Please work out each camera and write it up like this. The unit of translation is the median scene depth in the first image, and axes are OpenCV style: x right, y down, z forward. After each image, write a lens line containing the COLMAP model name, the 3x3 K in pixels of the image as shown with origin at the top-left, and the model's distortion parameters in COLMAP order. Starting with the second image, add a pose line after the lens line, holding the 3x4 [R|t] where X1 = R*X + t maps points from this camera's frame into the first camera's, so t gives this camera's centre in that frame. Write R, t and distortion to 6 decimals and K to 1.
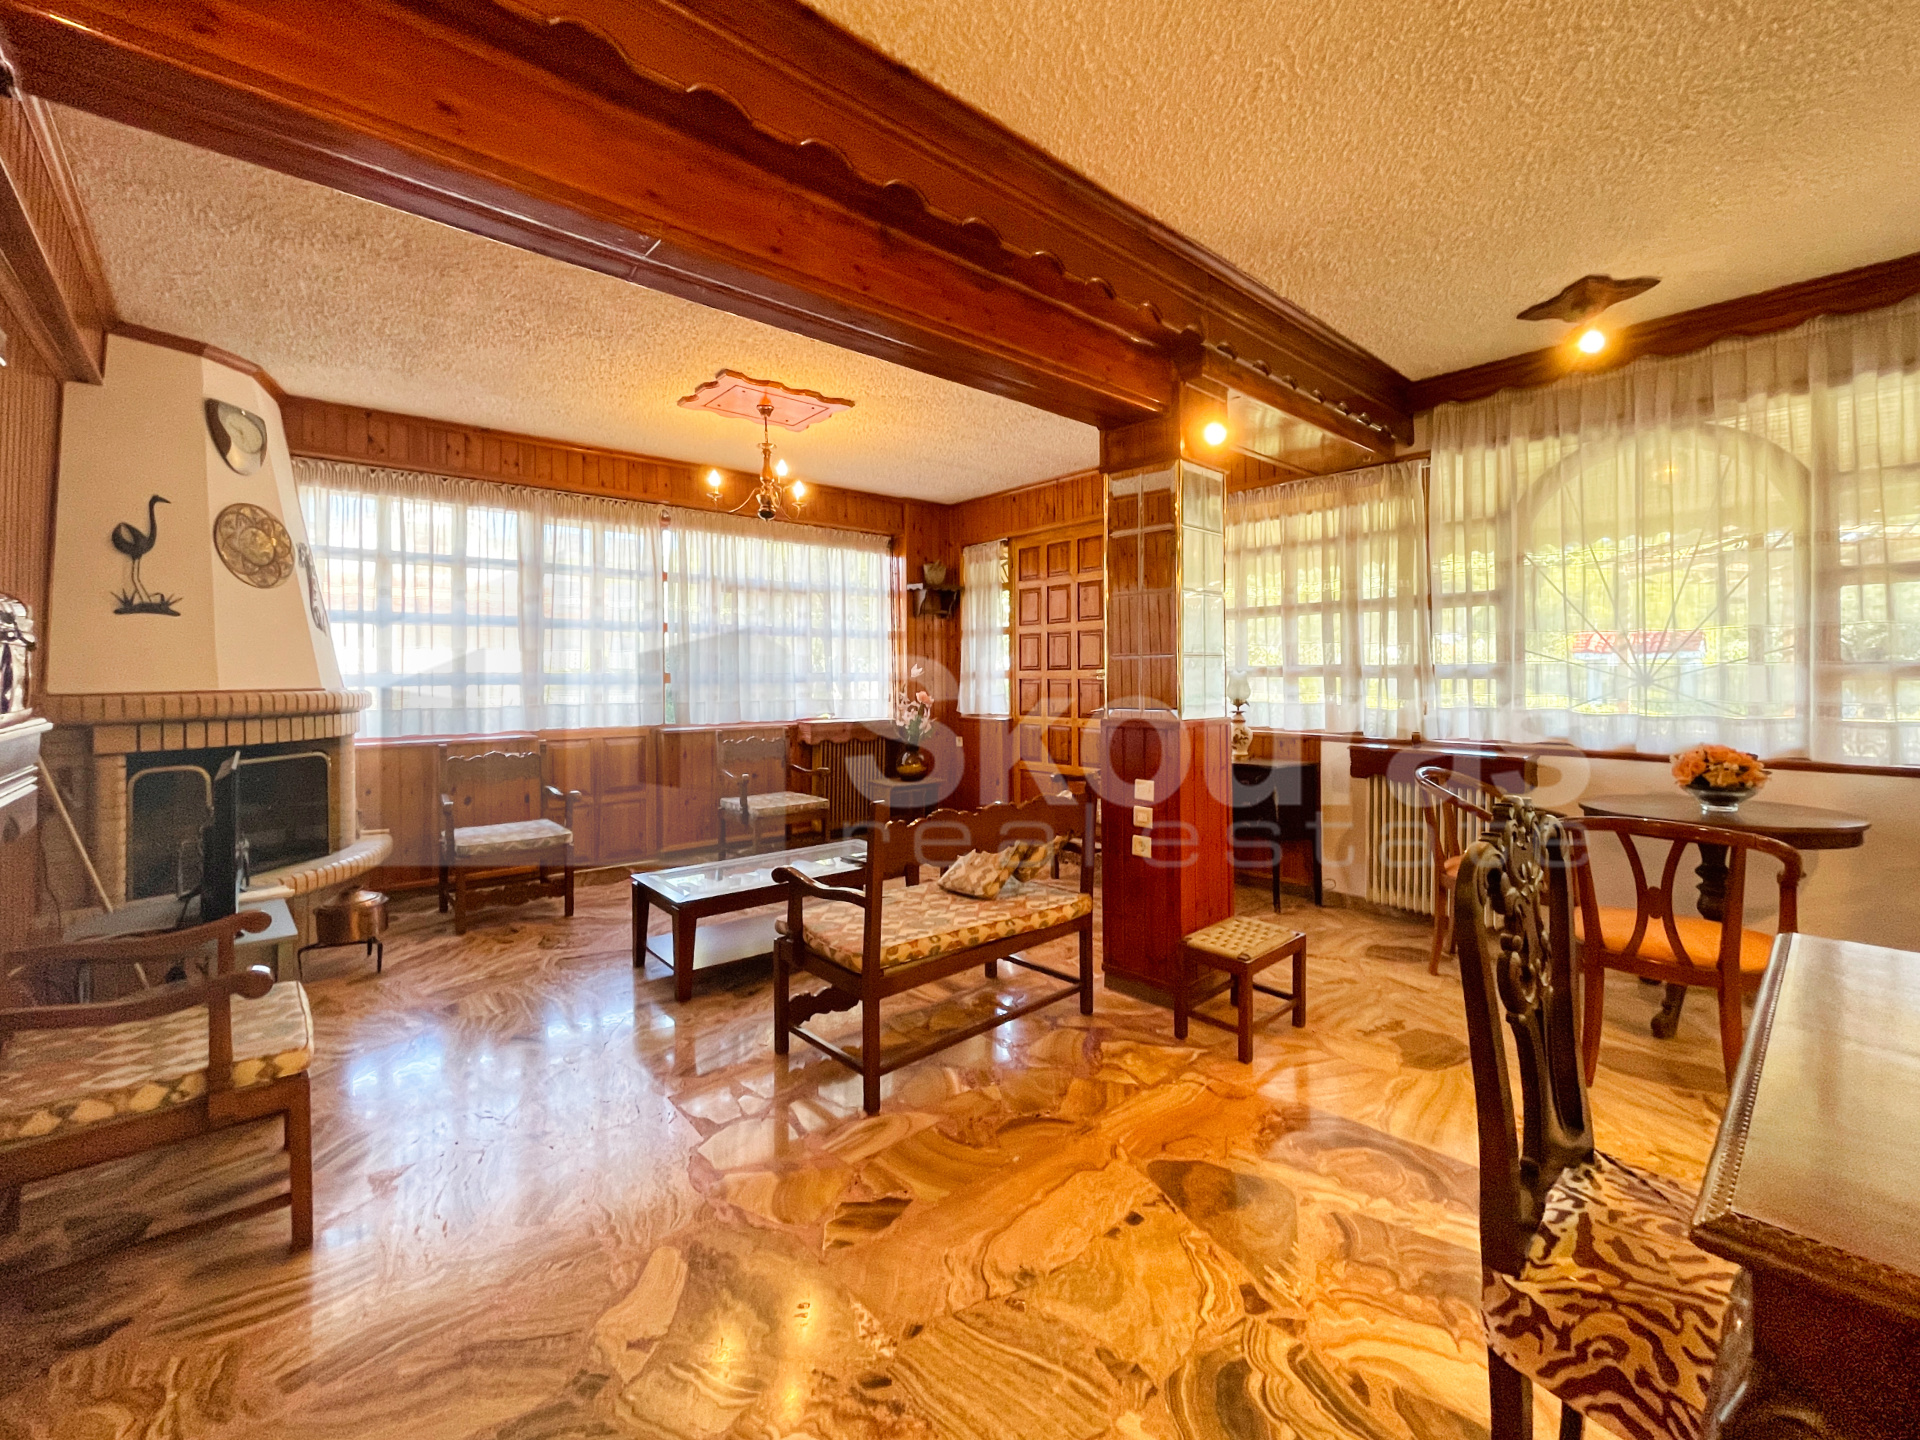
lens RADIAL K [[818.3, 0, 963.5], [0, 818.3, 687.4], [0, 0, 1]] dist [-0.021412, 0.012078]
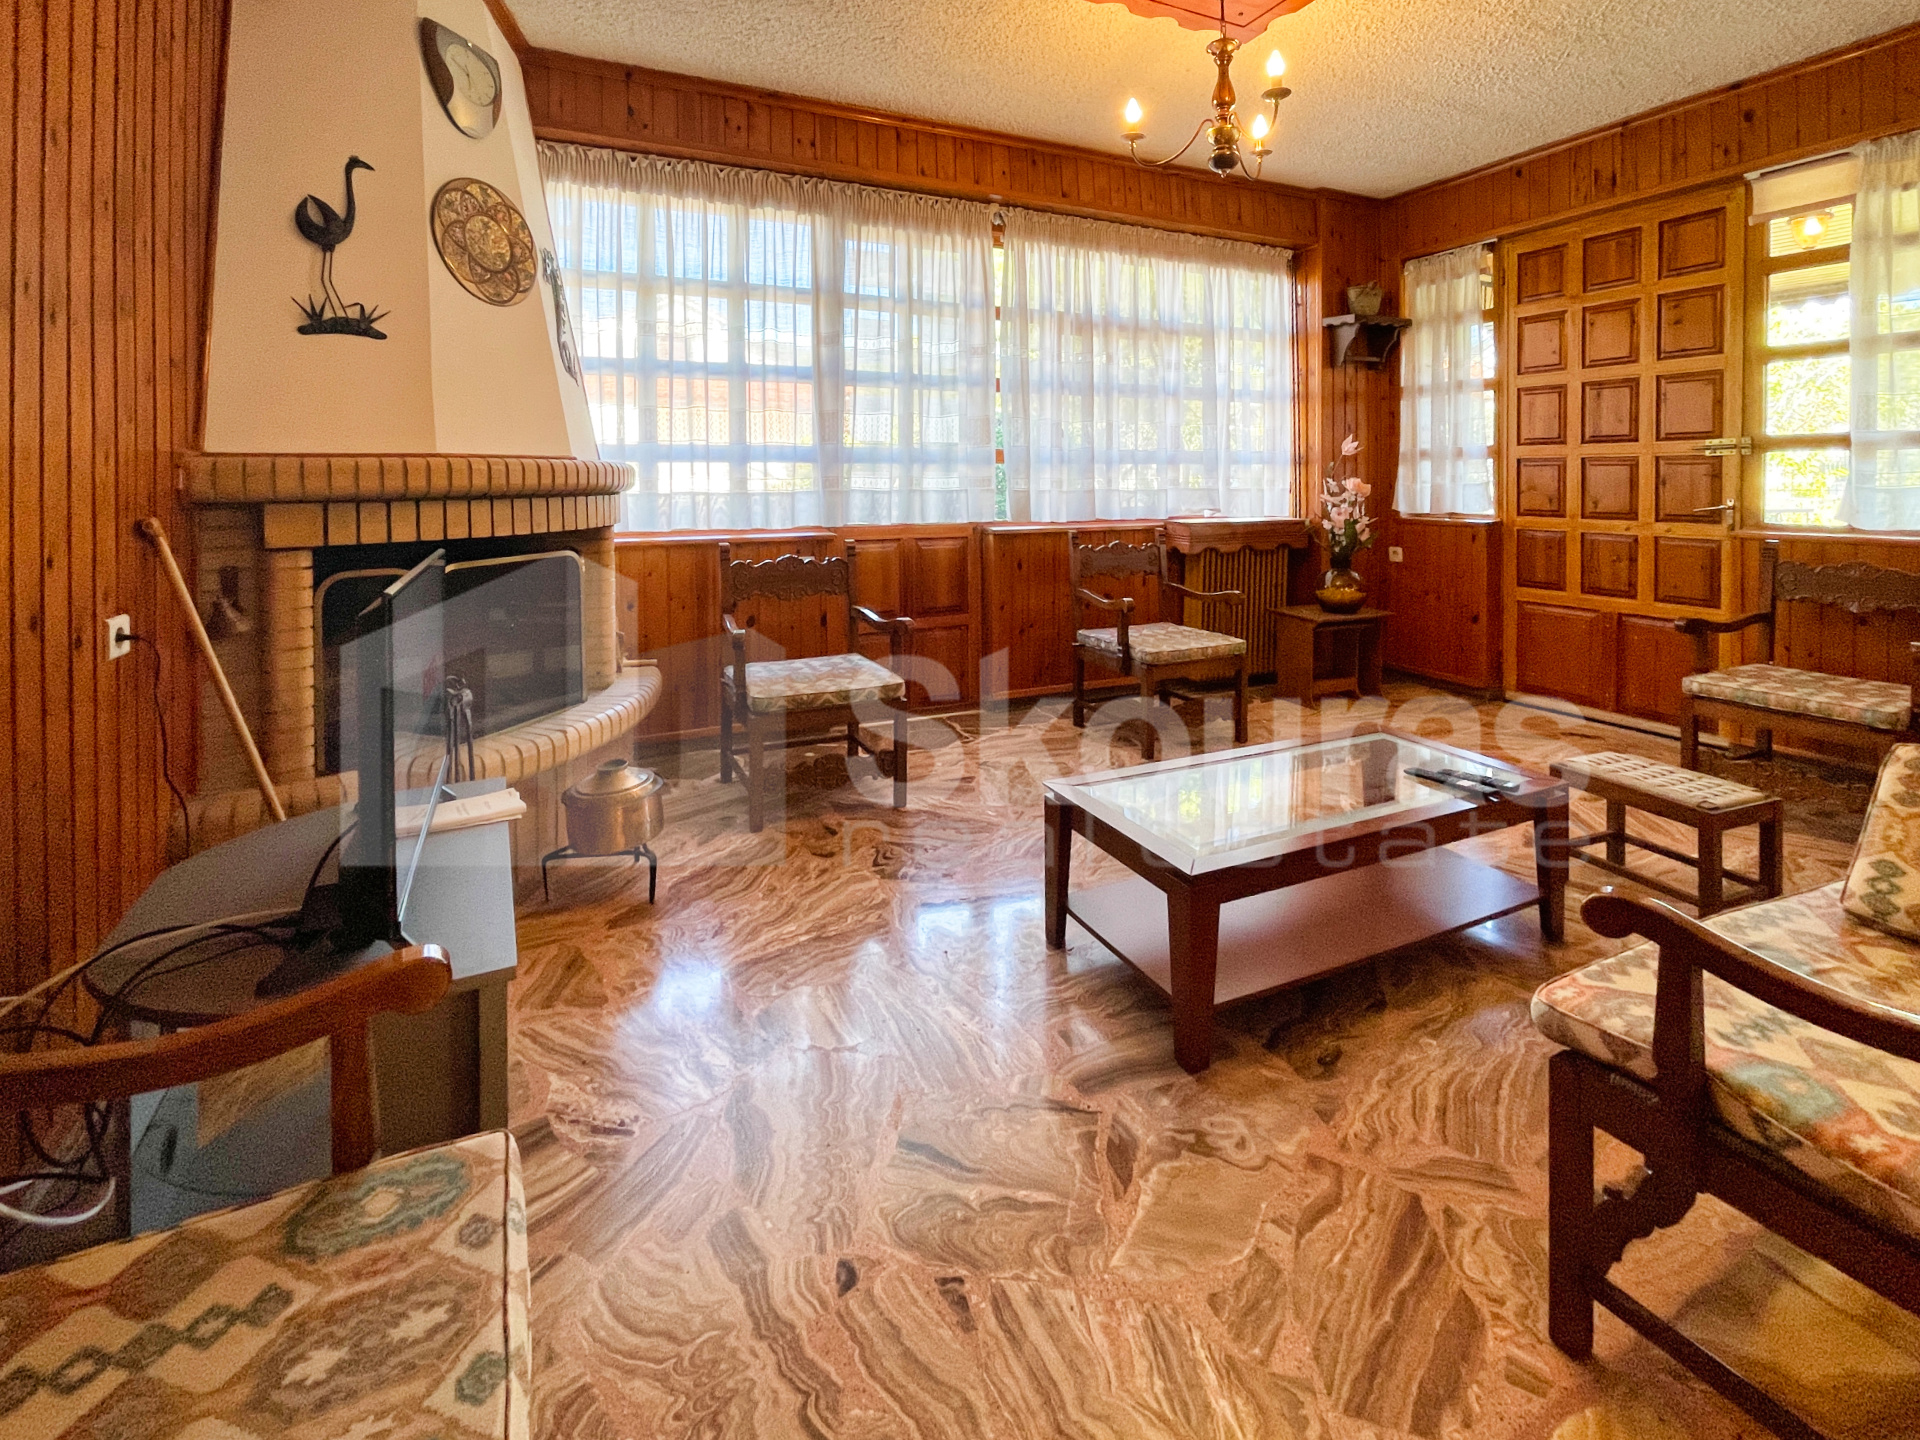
lens RADIAL K [[900.0, 0, 962.0], [0, 900.0, 511.4], [0, 0, 1]] dist [-0.002623, -0.000283]
pose [[0.964305, 0.011665, -0.264537, -0.230790], [-0.005052, 0.999658, 0.025668, 0.020962], [0.264746, -0.023415, 0.964034, 0.299170]]
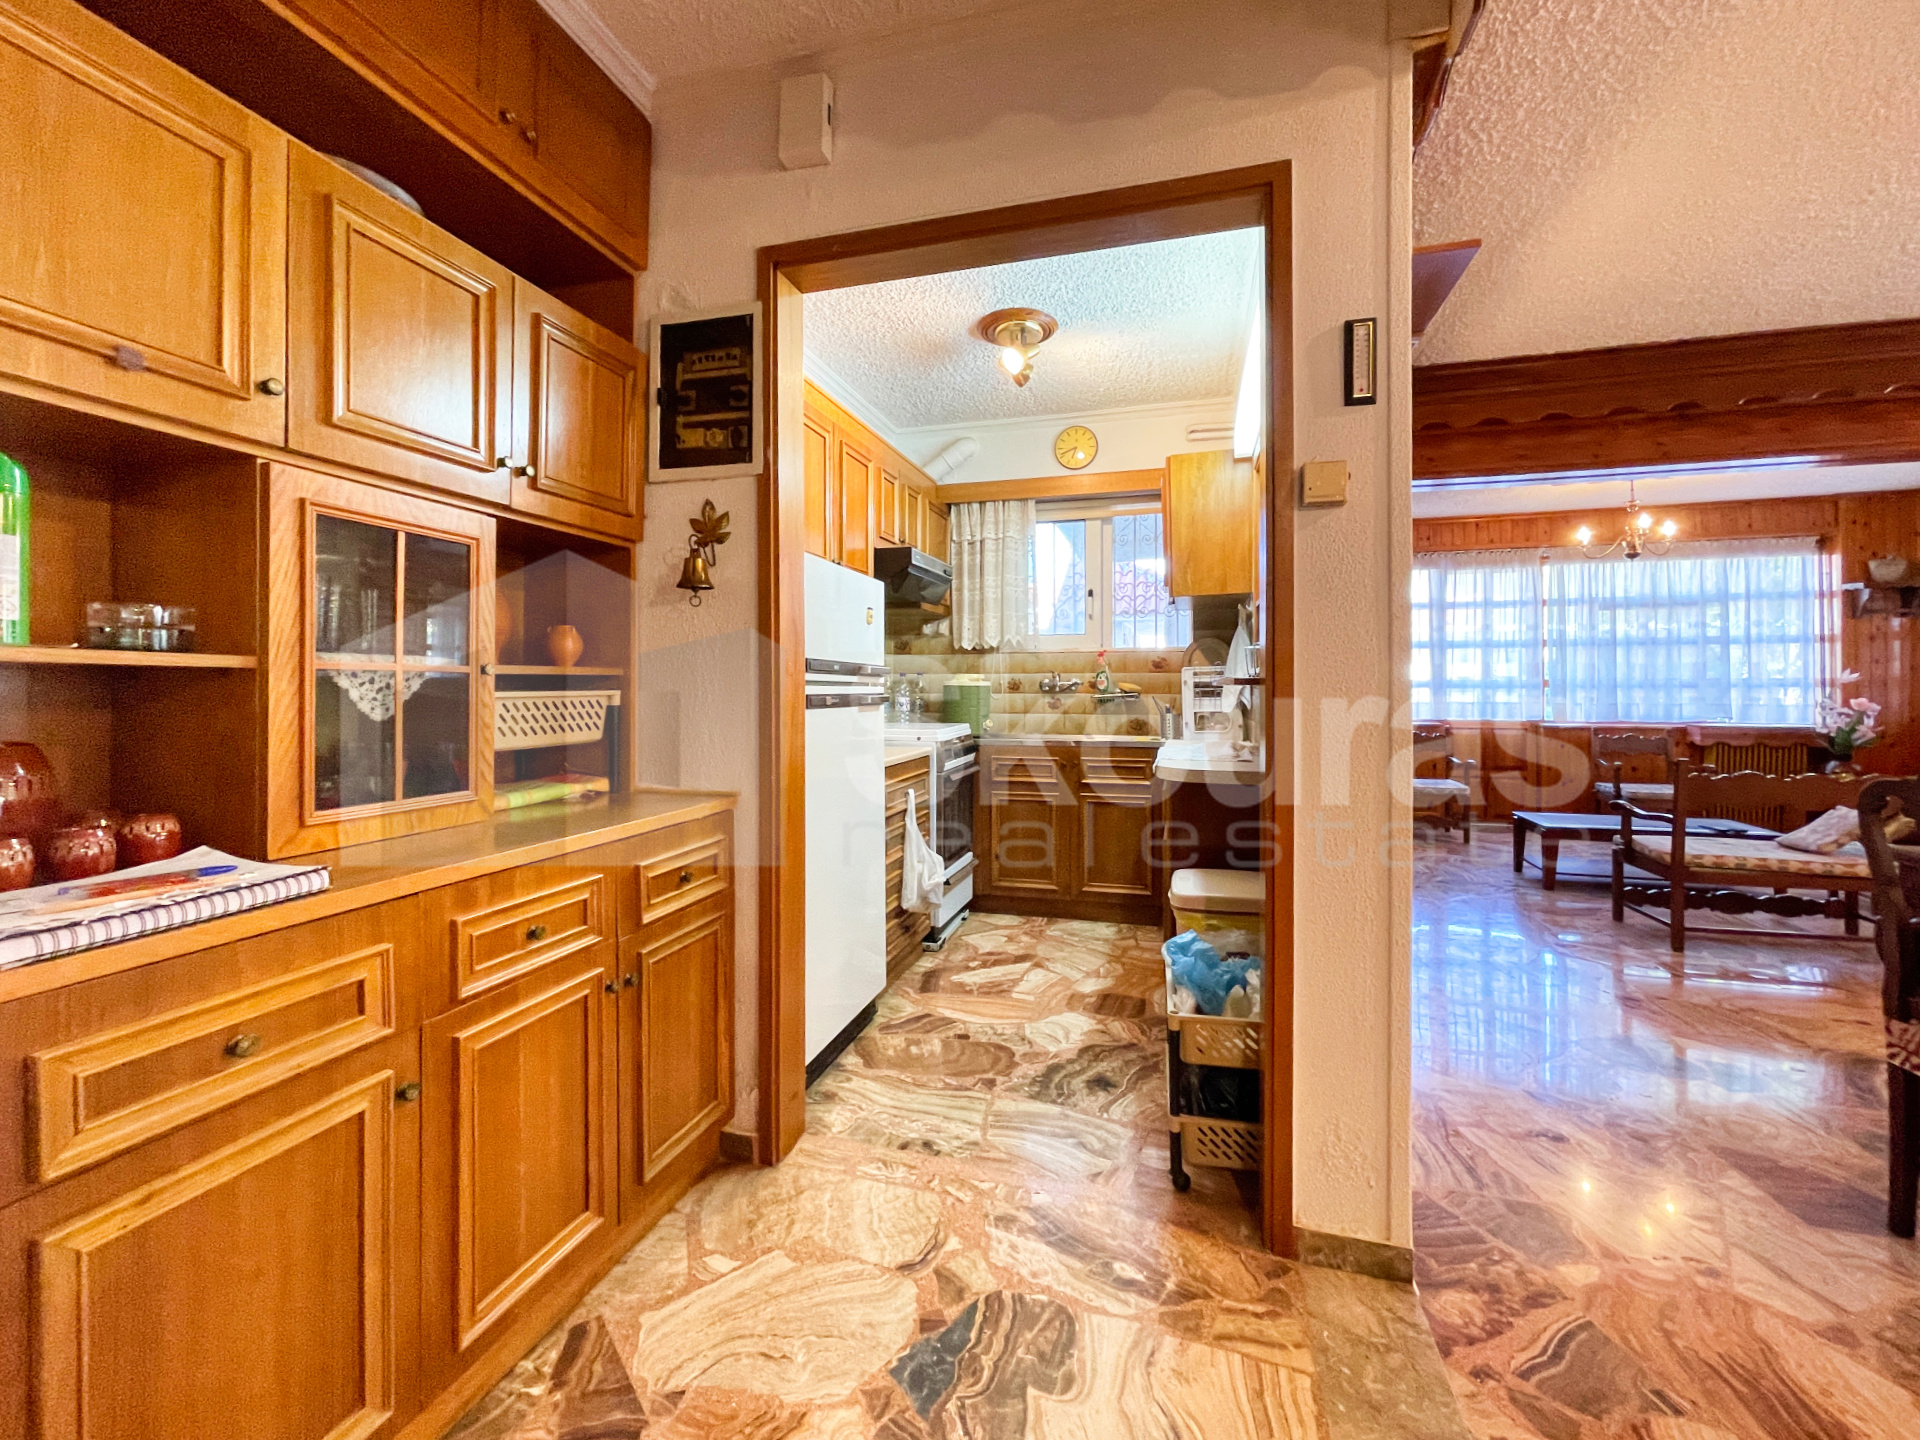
lens RADIAL K [[818.3, 0, 963.5], [0, 818.3, 687.4], [0, 0, 1]] dist [-0.021412, 0.012078]
pose [[0.554332, 0.003610, -0.832288, 0.219060], [-0.009968, 0.999948, -0.002302, 0.008058], [0.832236, 0.009573, 0.554339, -0.534207]]
